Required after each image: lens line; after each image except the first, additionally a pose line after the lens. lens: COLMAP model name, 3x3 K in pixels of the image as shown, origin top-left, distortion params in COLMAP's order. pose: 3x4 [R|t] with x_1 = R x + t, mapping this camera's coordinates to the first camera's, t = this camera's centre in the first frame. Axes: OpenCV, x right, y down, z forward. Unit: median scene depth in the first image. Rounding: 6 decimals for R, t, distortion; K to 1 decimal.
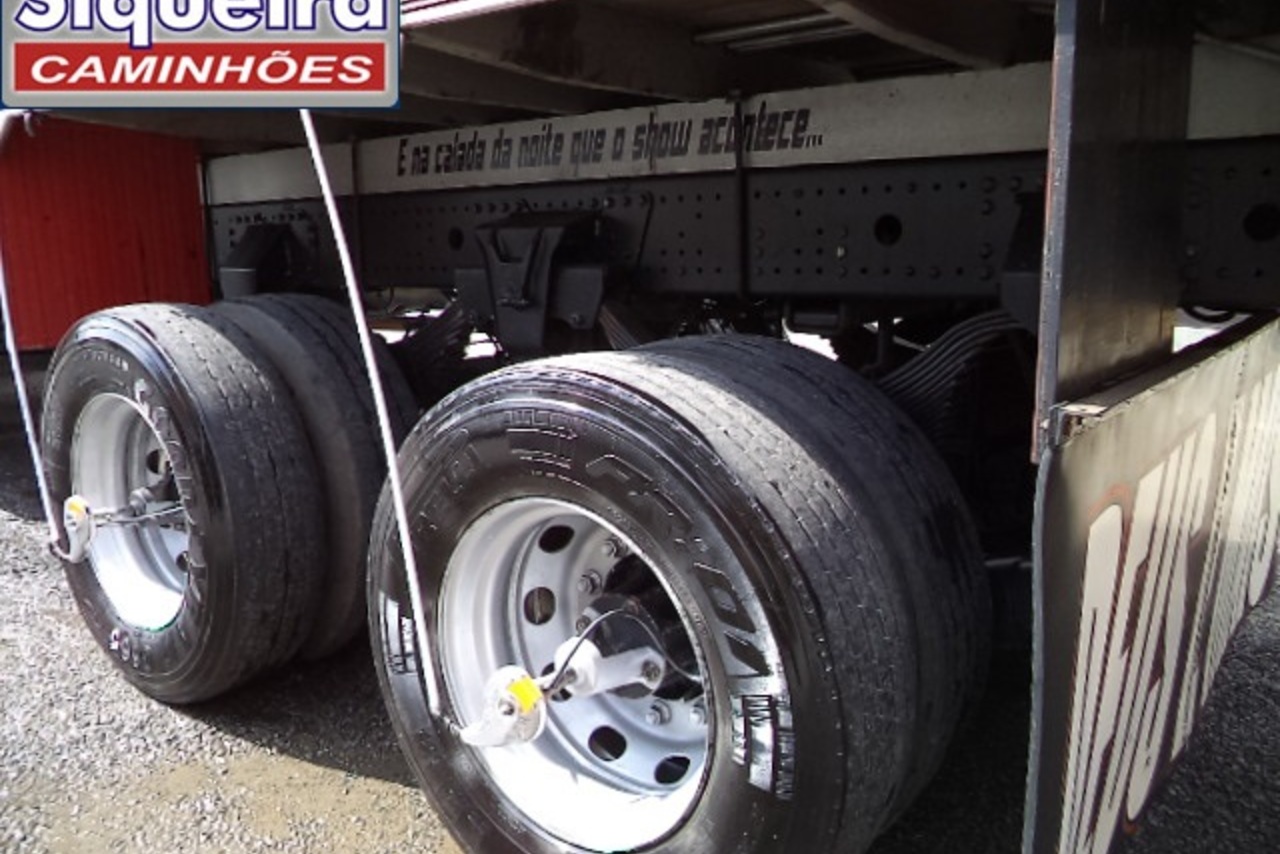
lens RADIAL K [[1021.1, 0, 641.5], [0, 1021.1, 415.0], [0, 0, 1]] dist [-0.013217, -0.001380]
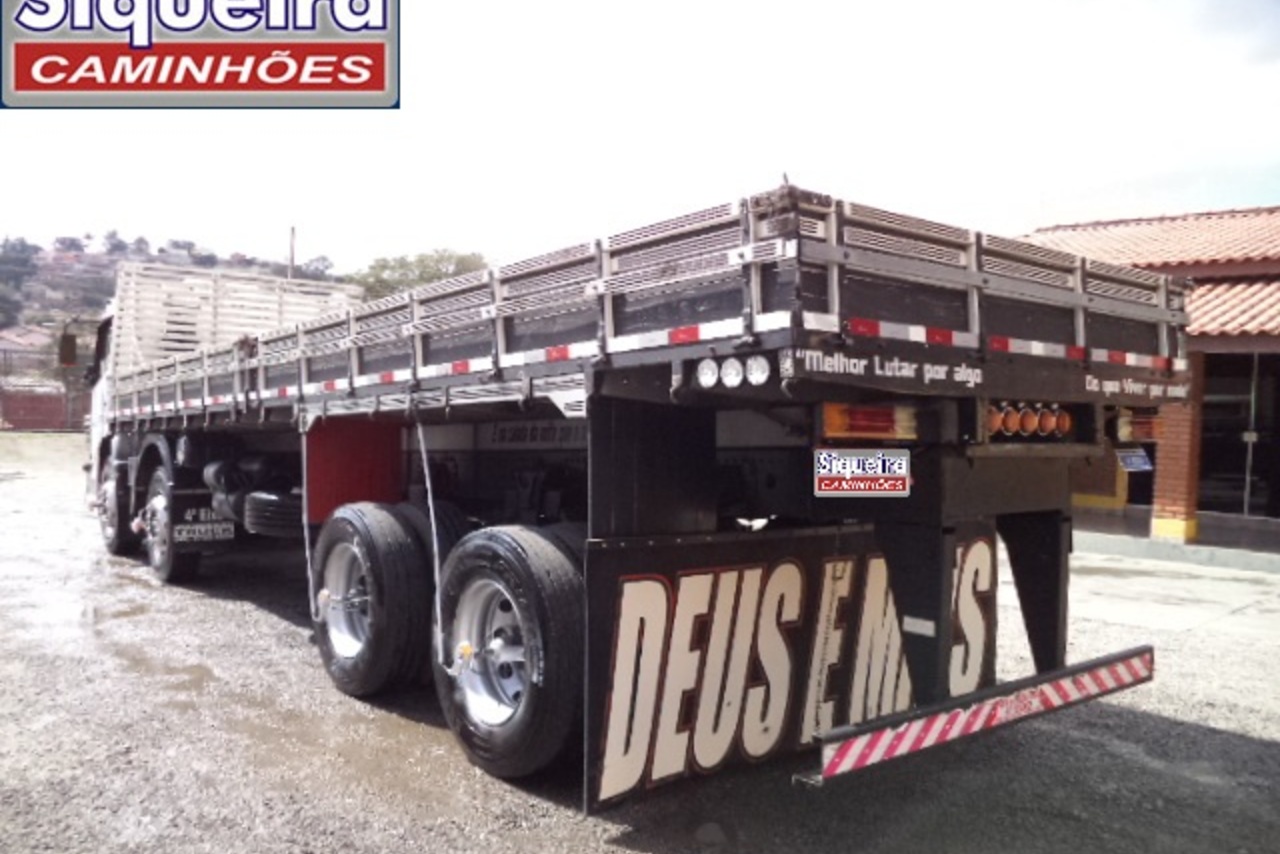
lens RADIAL K [[1021.1, 0, 641.5], [0, 1021.1, 415.0], [0, 0, 1]] dist [-0.013217, -0.001380]
pose [[0.972599, 0.008567, -0.232332, 0.593277], [-0.057972, 0.976692, -0.206669, 0.124214], [0.225146, 0.214475, 0.950426, -0.975080]]
